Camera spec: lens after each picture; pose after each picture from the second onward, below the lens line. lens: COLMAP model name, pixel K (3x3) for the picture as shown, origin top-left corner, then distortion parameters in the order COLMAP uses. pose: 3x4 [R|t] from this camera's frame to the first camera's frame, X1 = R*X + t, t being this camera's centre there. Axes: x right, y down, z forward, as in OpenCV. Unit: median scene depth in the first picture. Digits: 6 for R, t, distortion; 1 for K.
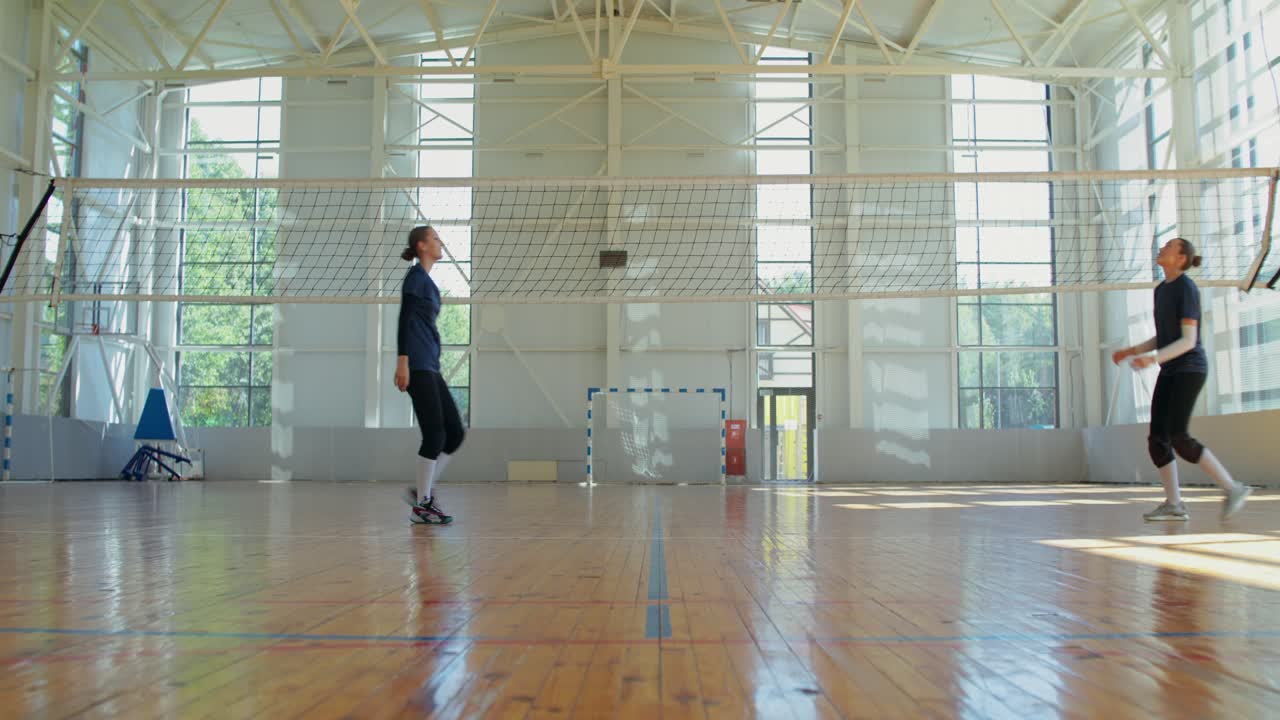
lens RADIAL K [[1222.7, 0, 640.0], [0, 1222.7, 360.0], [0, 0, 1]] dist [-0.133832, 0.091777]
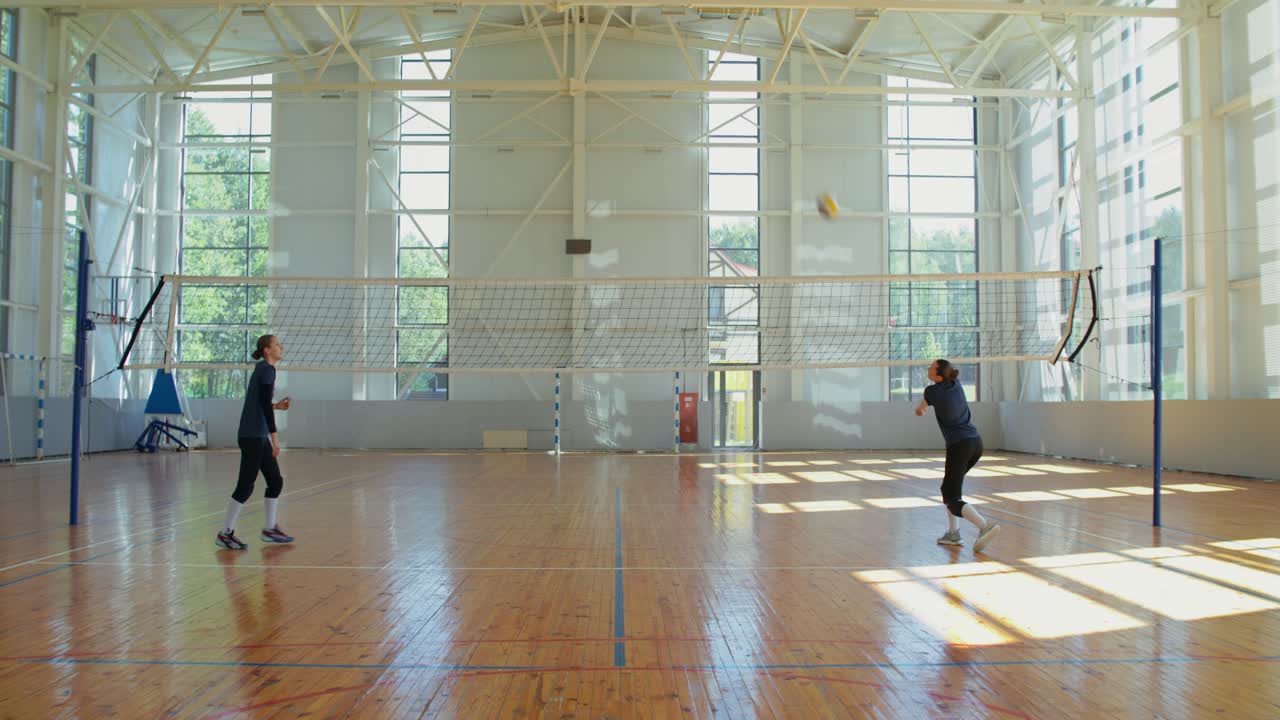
lens RADIAL K [[1222.7, 0, 640.0], [0, 1222.7, 360.0], [0, 0, 1]] dist [-0.133832, 0.091777]
pose [[0.999473, 0.001367, 0.032421, -0.001913], [-0.003064, 0.998624, 0.052348, -0.040075], [-0.032305, -0.052420, 0.998102, -0.108706]]
